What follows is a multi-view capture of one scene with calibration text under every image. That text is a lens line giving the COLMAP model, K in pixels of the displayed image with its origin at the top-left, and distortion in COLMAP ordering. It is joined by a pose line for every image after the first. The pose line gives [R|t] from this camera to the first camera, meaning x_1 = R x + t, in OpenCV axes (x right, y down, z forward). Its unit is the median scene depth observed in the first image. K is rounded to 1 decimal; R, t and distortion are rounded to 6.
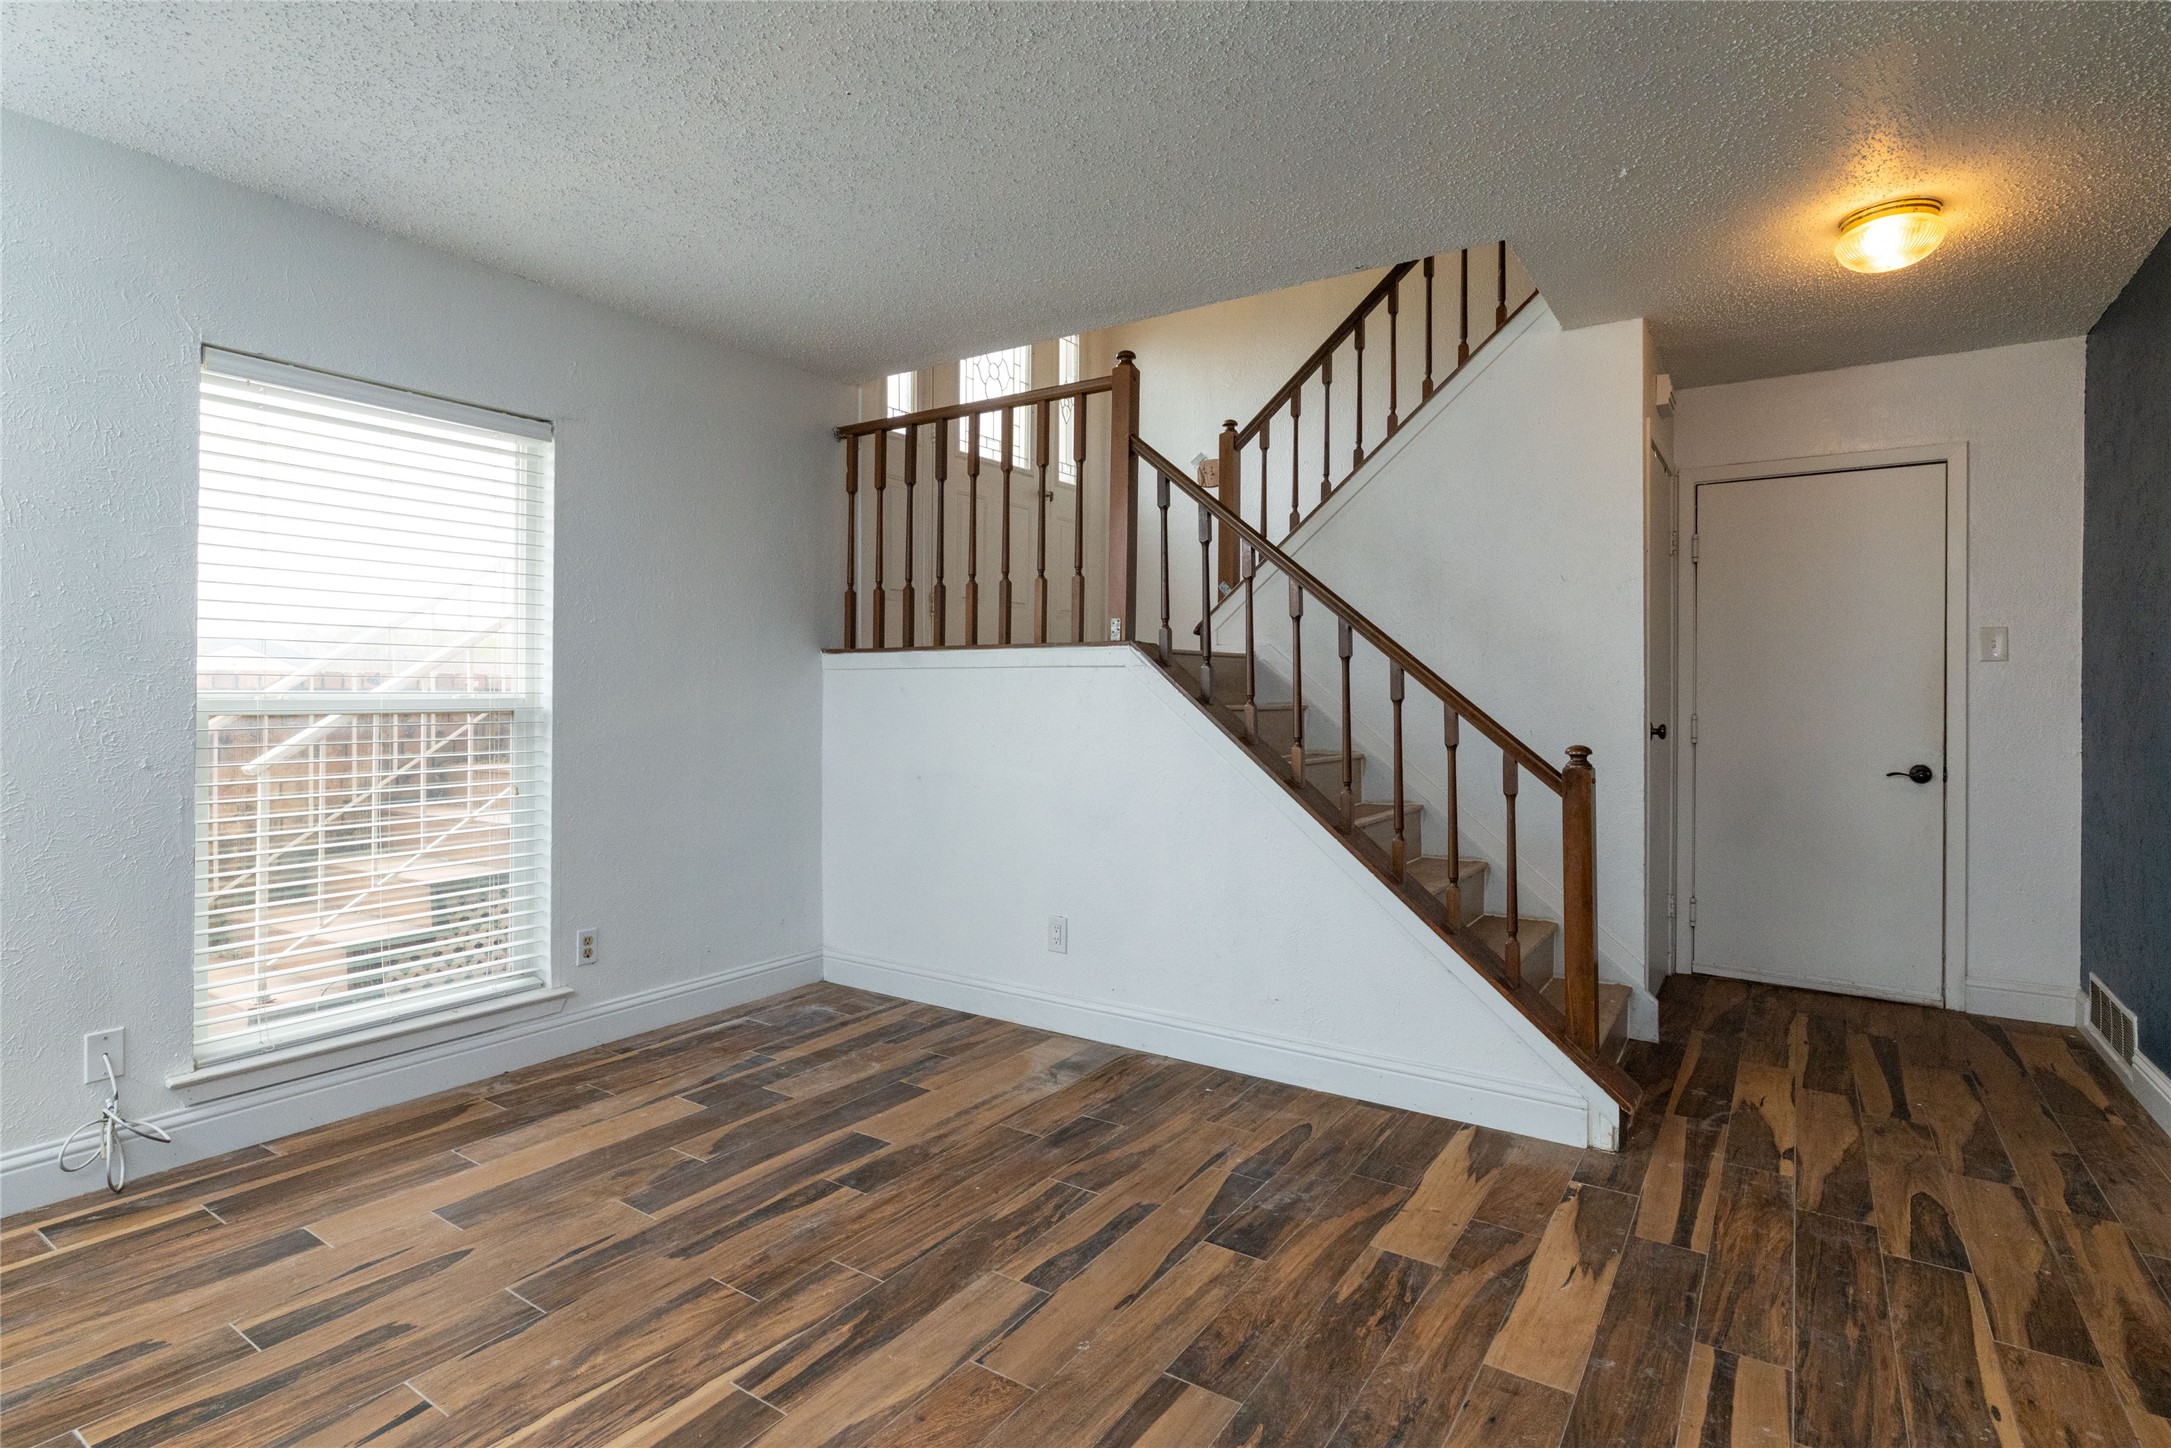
lens RADIAL K [[1069.5, 0, 1088.9], [0, 1069.5, 700.2], [0, 0, 1]] dist [0.000269, 0.000657]
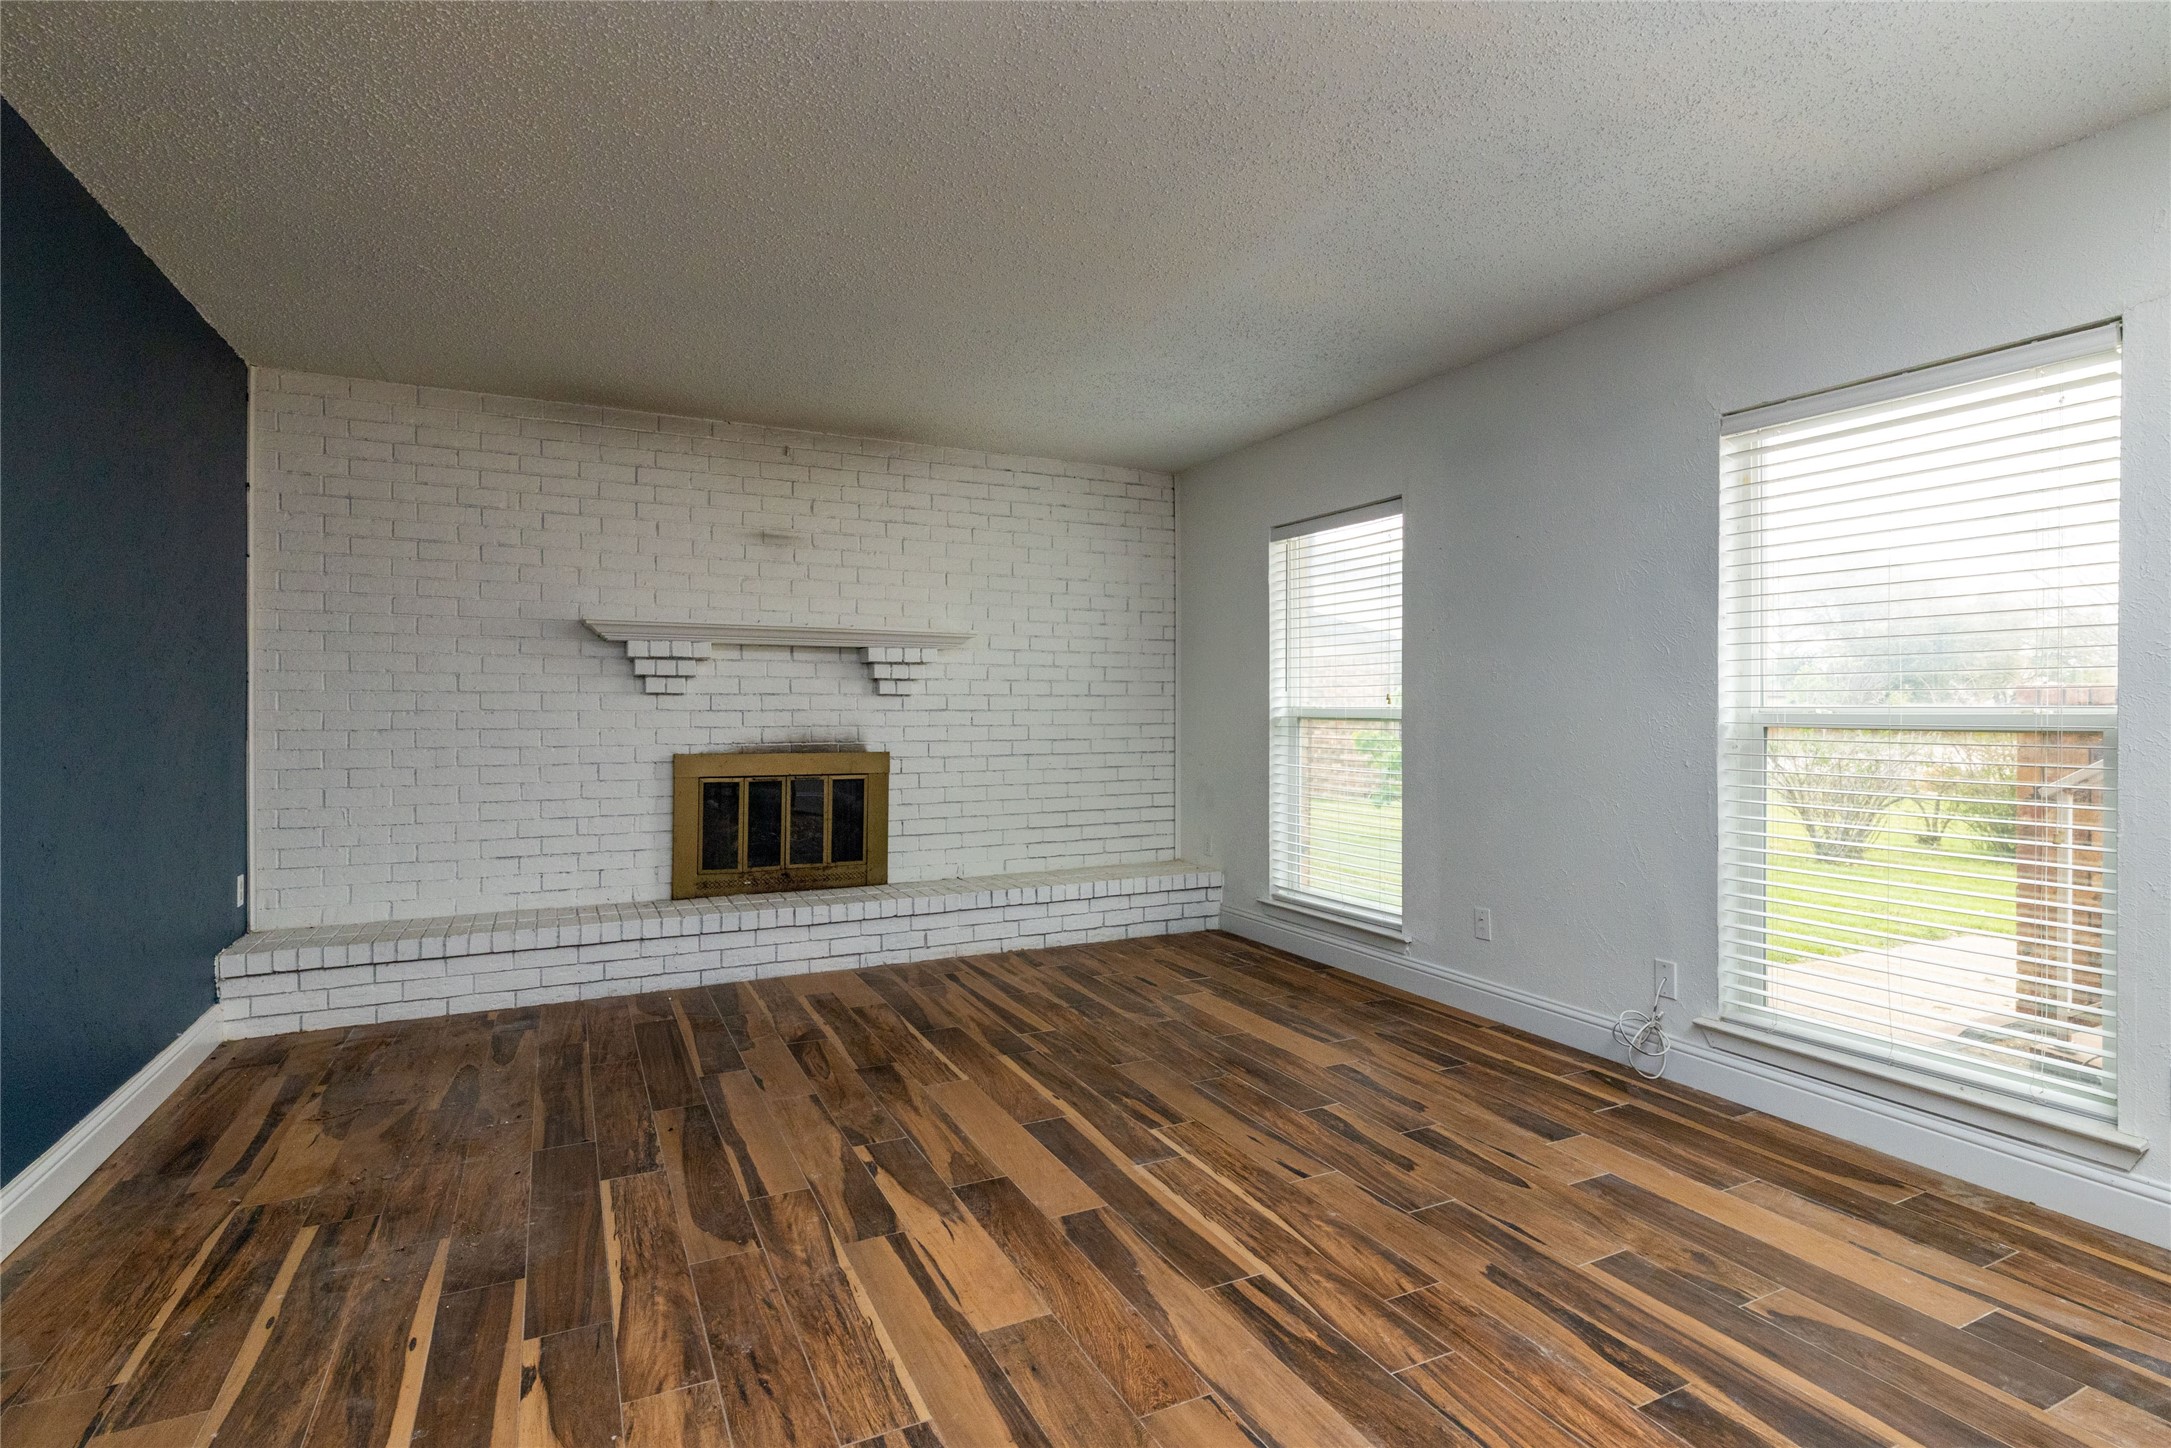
lens RADIAL K [[1069.5, 0, 1088.9], [0, 1069.5, 700.2], [0, 0, 1]] dist [0.000269, 0.000657]
pose [[-0.499979, -0.009553, -0.865985, 0.628949], [-0.007148, 0.999951, -0.006904, 0.000103], [0.866008, 0.002739, -0.500022, 1.106654]]
